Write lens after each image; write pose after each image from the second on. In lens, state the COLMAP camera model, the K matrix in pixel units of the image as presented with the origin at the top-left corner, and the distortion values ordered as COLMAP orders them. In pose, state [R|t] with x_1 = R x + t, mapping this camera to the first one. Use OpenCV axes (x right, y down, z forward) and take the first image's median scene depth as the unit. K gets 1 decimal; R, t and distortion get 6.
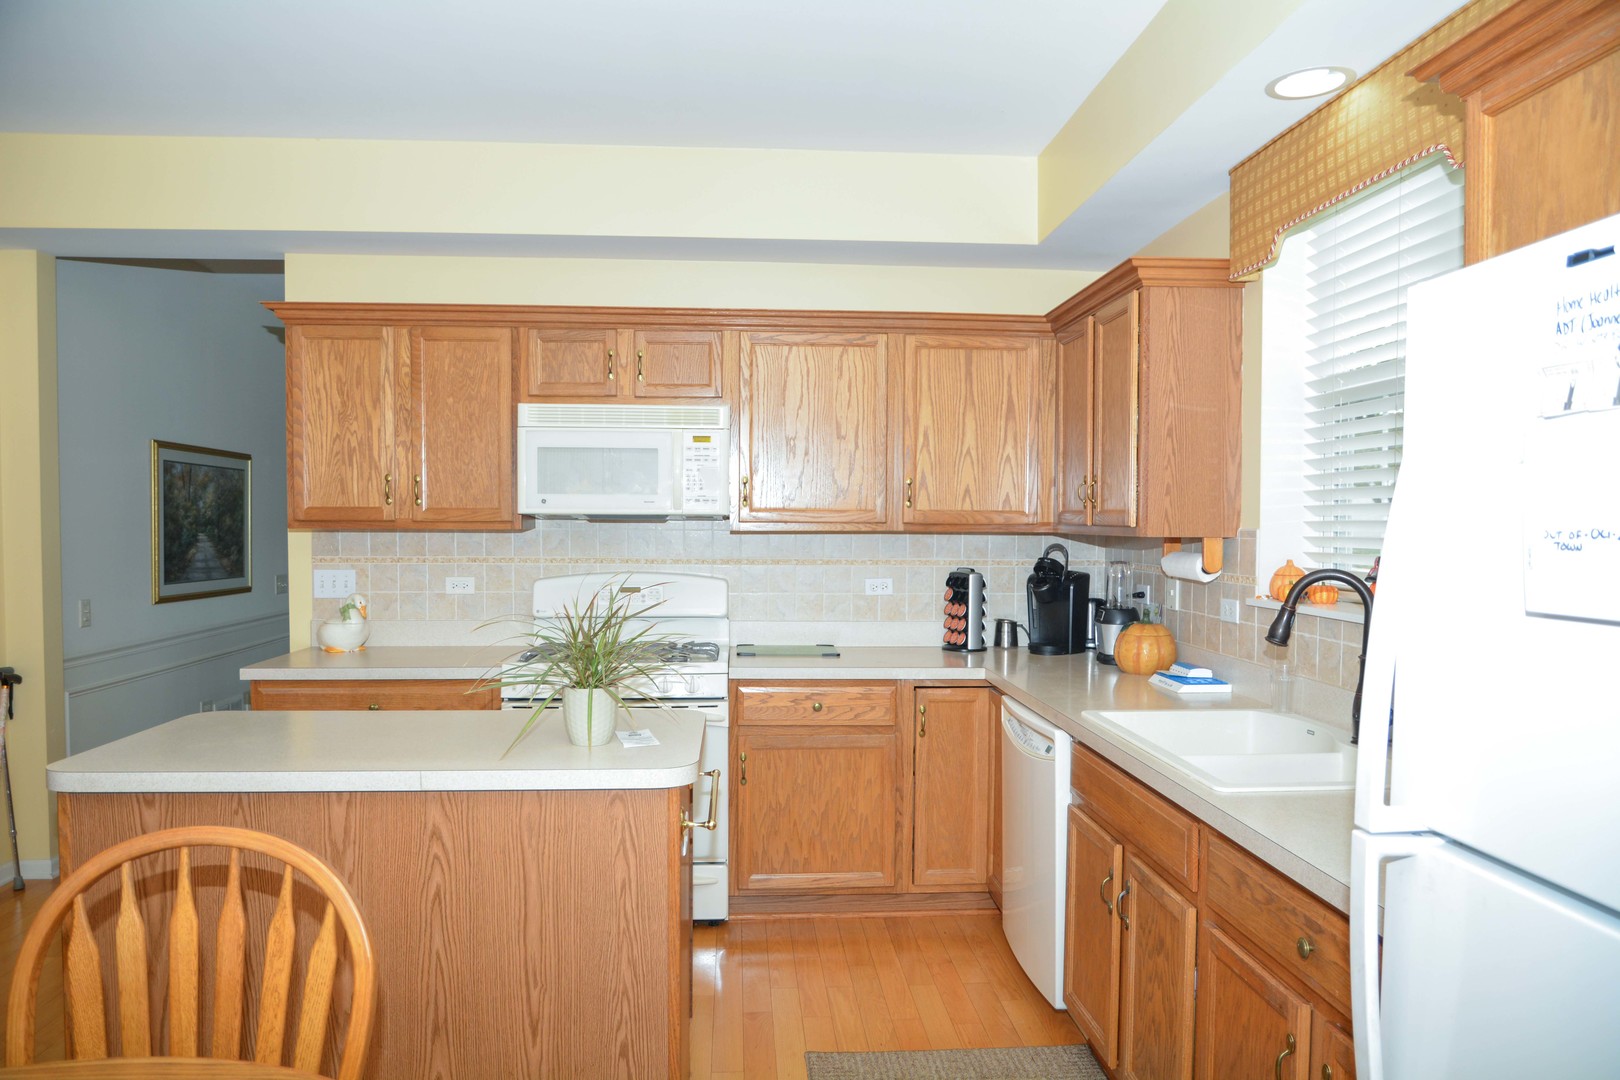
lens RADIAL K [[1099.3, 0, 812.0], [0, 1099.3, 543.7], [0, 0, 1]] dist [-0.036443, 0.009705]
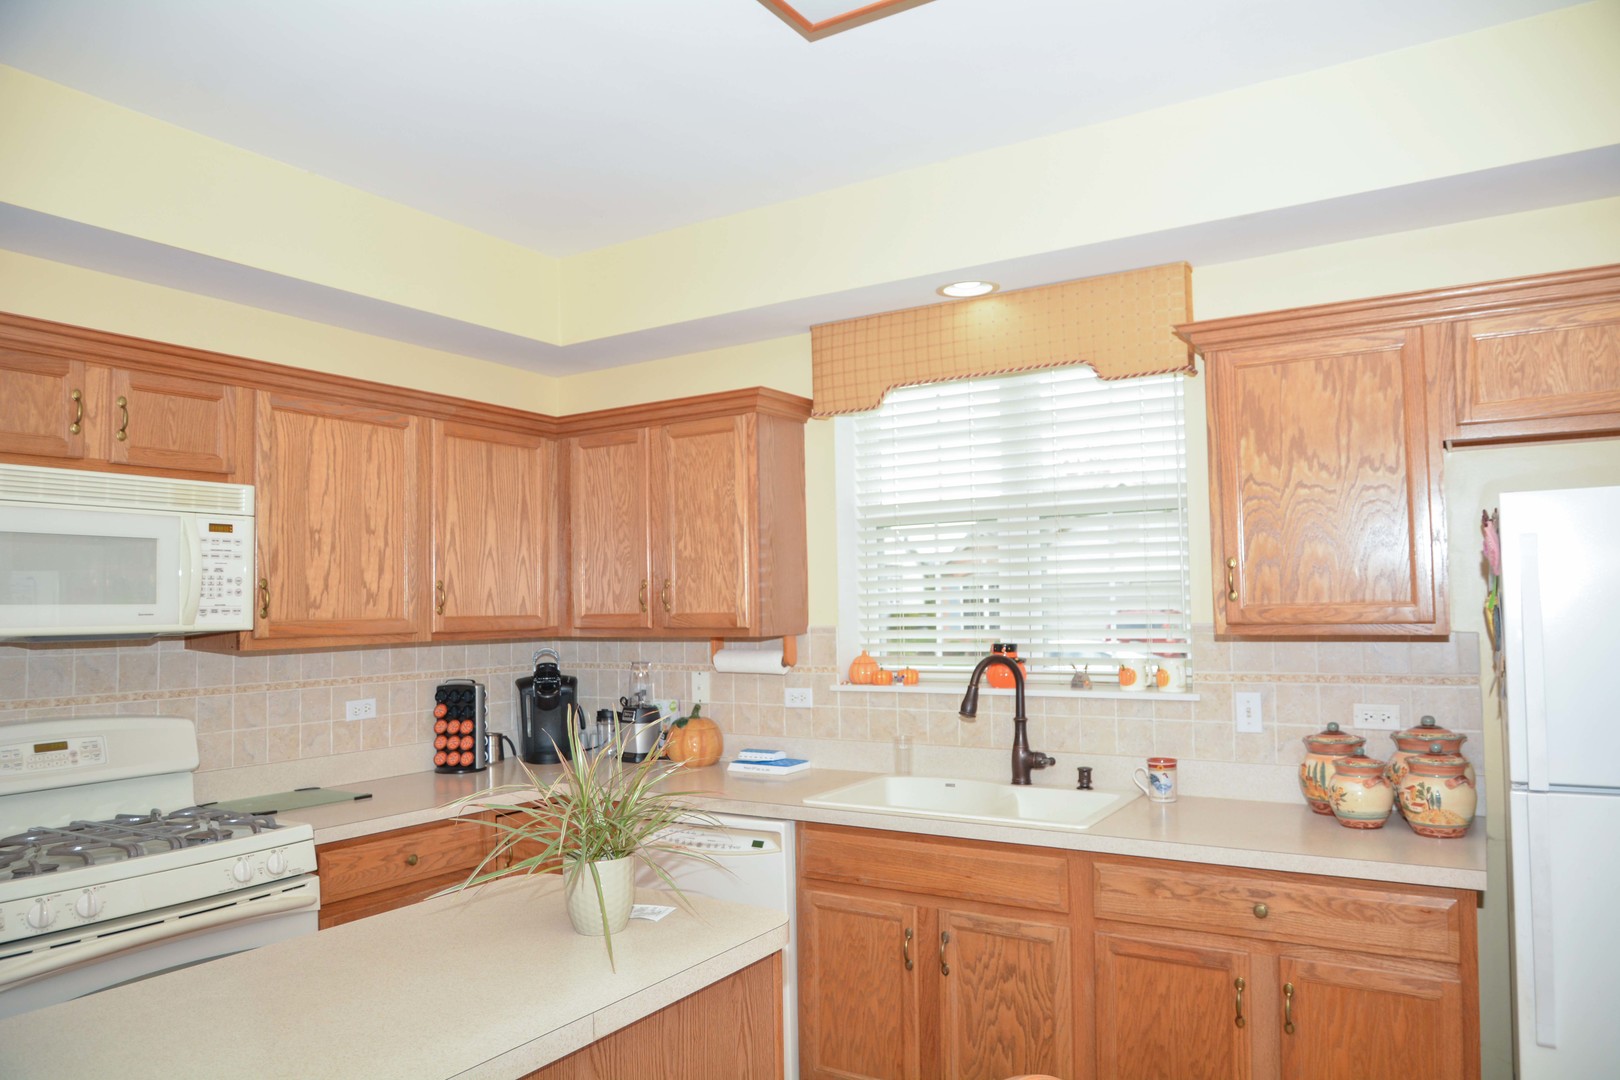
lens RADIAL K [[1099.3, 0, 811.2], [0, 1099.3, 543.2], [0, 0, 1]] dist [-0.036443, 0.009705]
pose [[0.580218, 0.029721, 0.813919, -0.454990], [0.039534, 0.997128, -0.064594, -0.021507], [-0.813501, 0.069656, 0.577377, 0.248659]]
